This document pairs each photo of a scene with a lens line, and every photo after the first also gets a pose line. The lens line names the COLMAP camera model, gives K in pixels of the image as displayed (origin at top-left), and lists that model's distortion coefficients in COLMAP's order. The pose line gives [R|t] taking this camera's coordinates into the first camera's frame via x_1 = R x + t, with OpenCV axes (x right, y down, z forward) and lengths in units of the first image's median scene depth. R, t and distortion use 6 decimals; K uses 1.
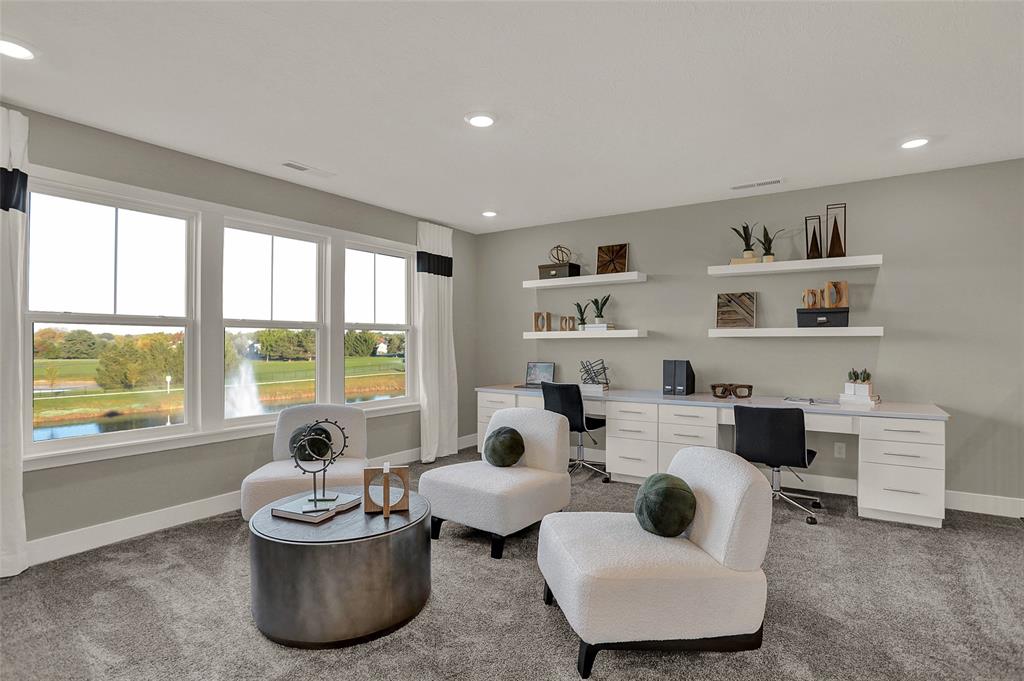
lens RADIAL K [[506.4, 0, 515.4], [0, 506.4, 337.9], [0, 0, 1]] dist [-0.044634, 0.011462]
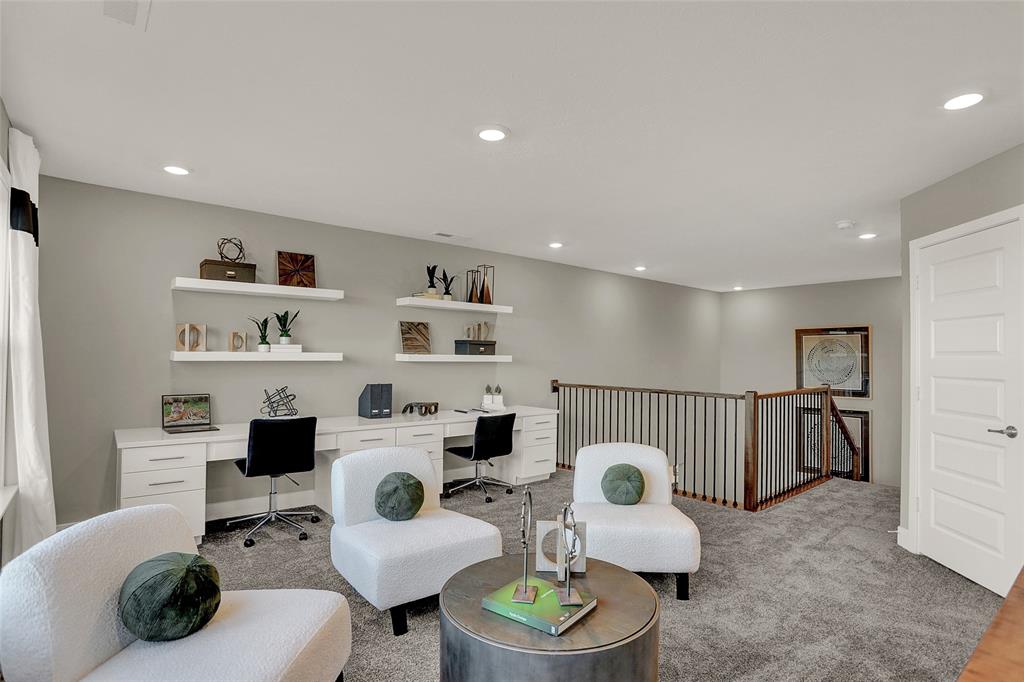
lens RADIAL K [[506.4, 0, 516.5], [0, 506.4, 349.4], [0, 0, 1]] dist [-0.044634, 0.011462]
pose [[0.314907, 0.022104, 0.948865, -0.532669], [-0.017815, 0.999690, -0.017375, -0.011915], [-0.948955, -0.011432, 0.315203, 0.398426]]
